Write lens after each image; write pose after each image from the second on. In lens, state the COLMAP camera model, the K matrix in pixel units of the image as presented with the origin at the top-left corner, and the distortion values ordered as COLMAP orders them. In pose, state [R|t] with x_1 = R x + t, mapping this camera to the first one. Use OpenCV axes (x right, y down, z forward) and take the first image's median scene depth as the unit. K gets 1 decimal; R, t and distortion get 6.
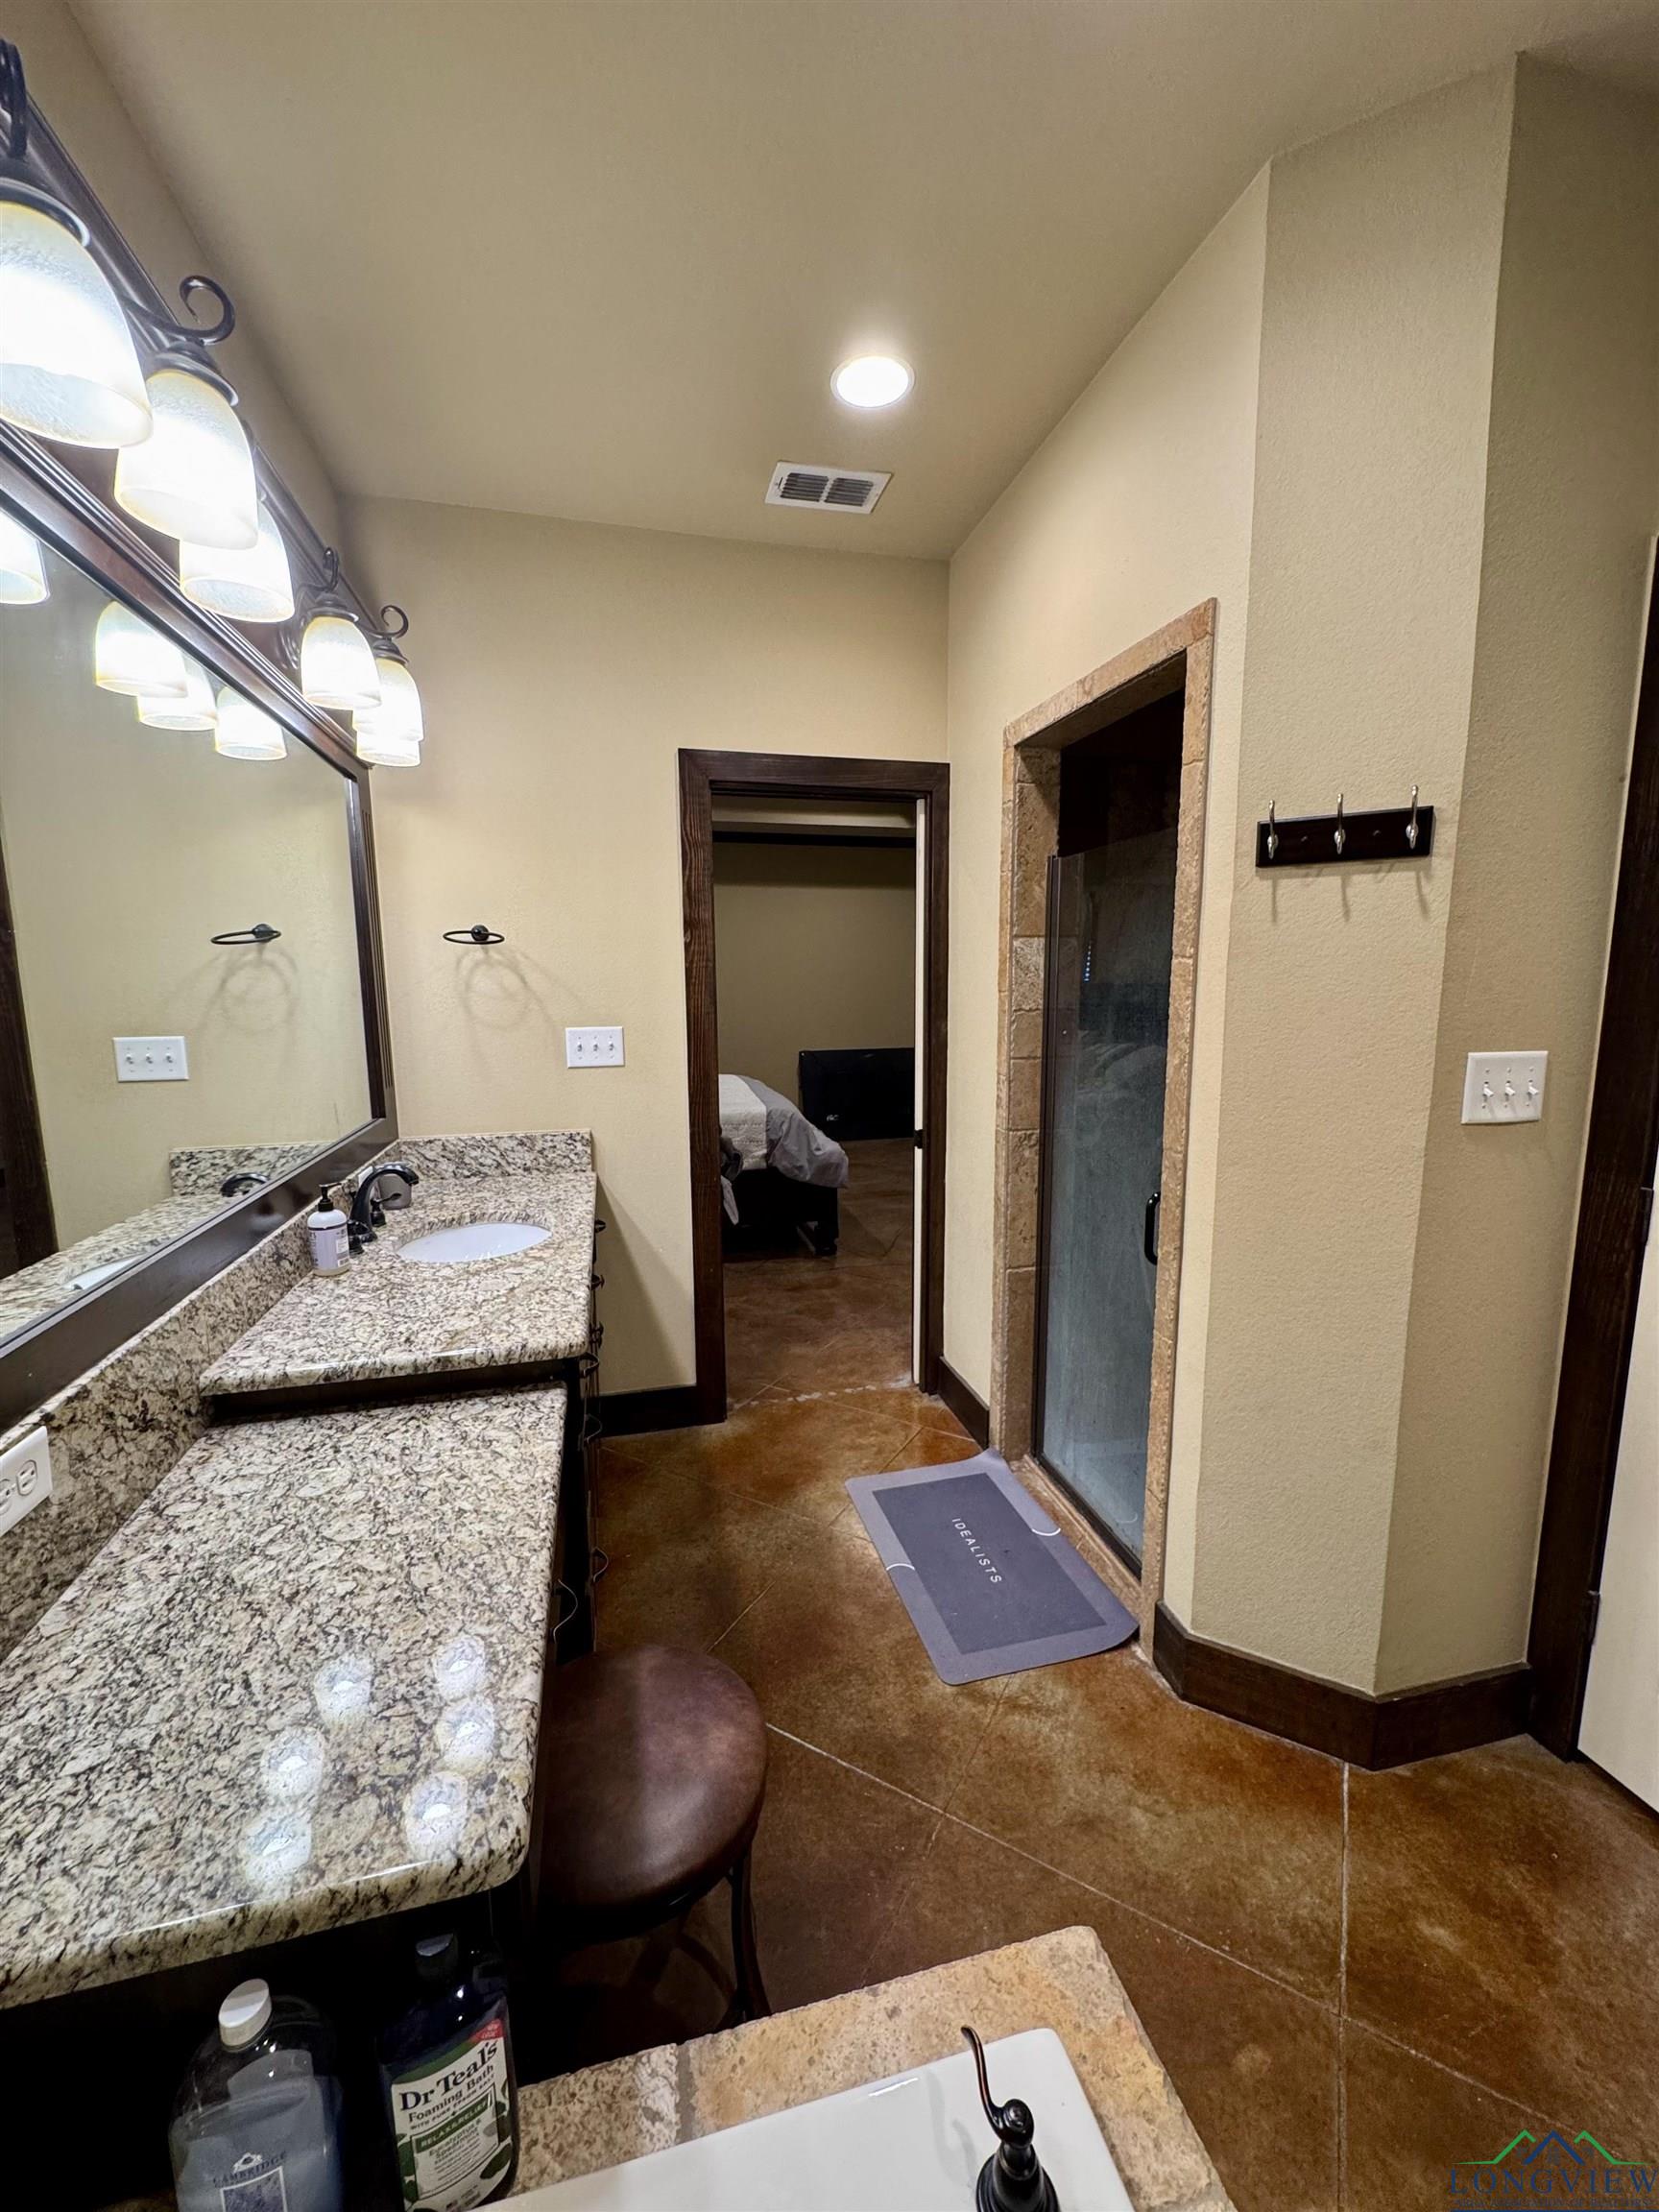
lens RADIAL K [[879.8, 0, 823.6], [0, 879.8, 1107.6], [0, 0, 1]] dist [-0.003439, 0.000476]
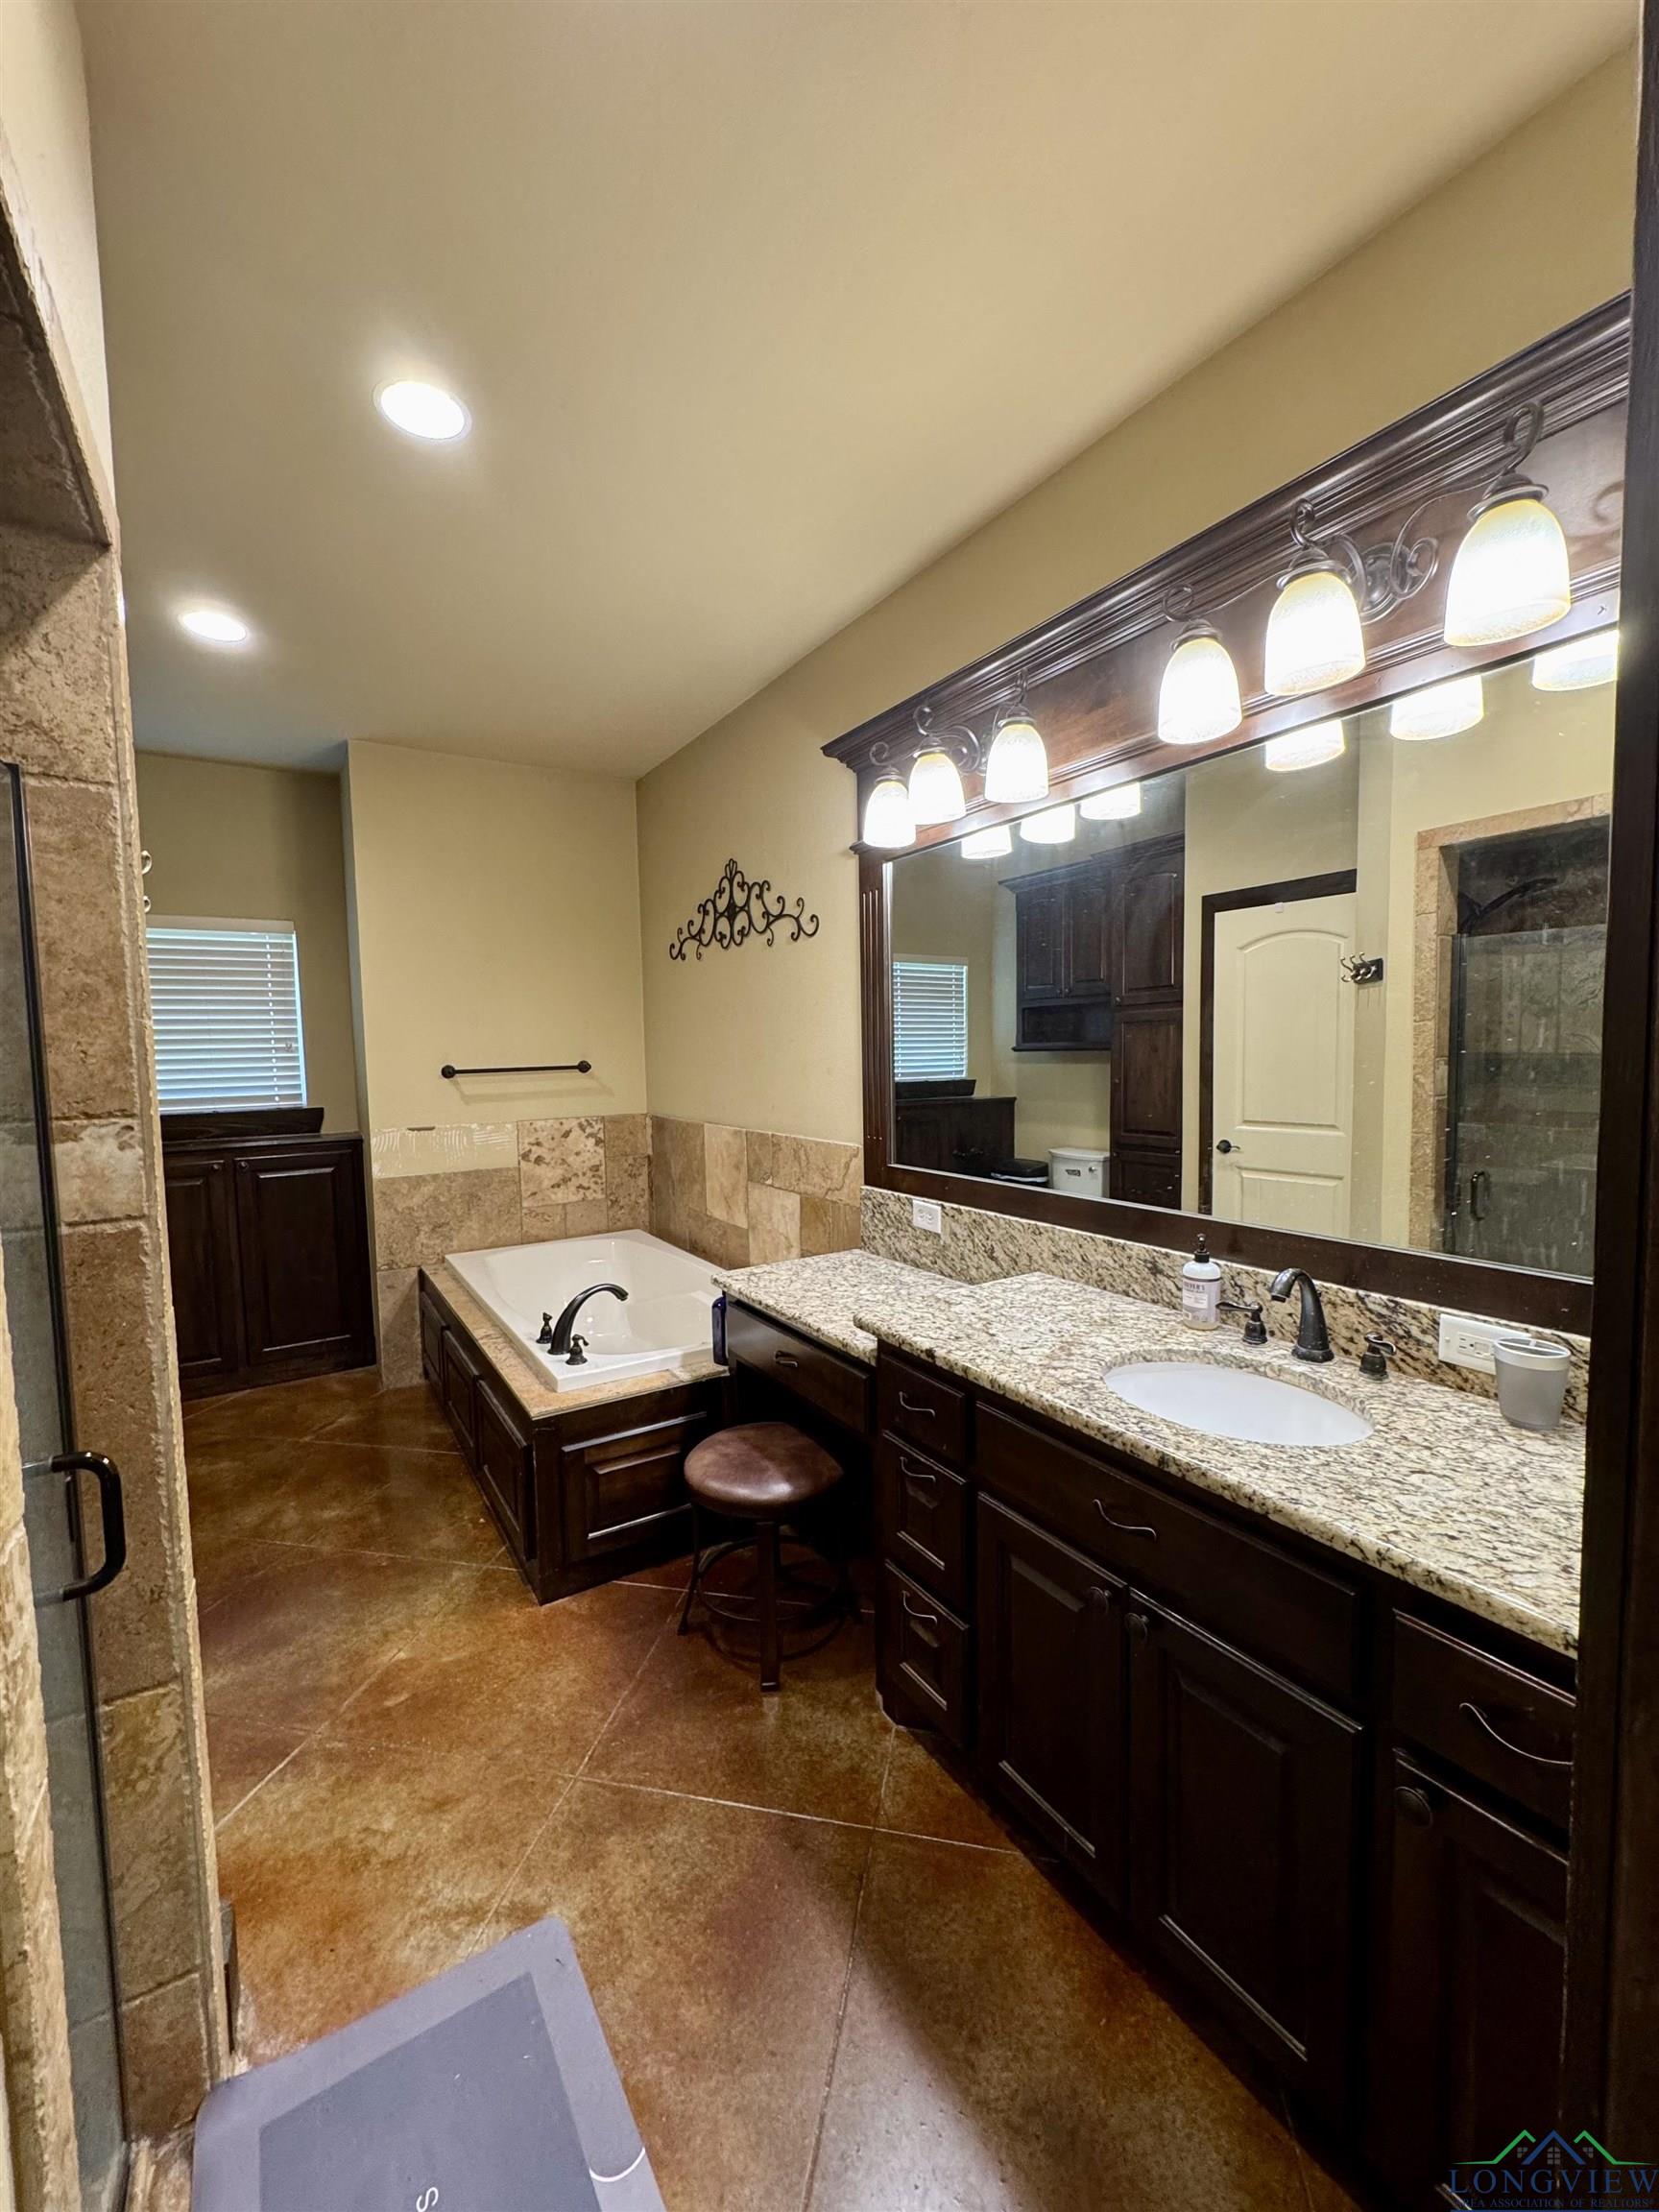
lens RADIAL K [[879.8, 0, 833.0], [0, 879.8, 1108.1], [0, 0, 1]] dist [-0.003439, 0.000476]
pose [[-0.946246, 0.048223, -0.319834, 0.132079], [-0.018308, 0.979254, 0.201810, -0.252096], [0.322930, 0.196817, -0.925732, 1.832812]]
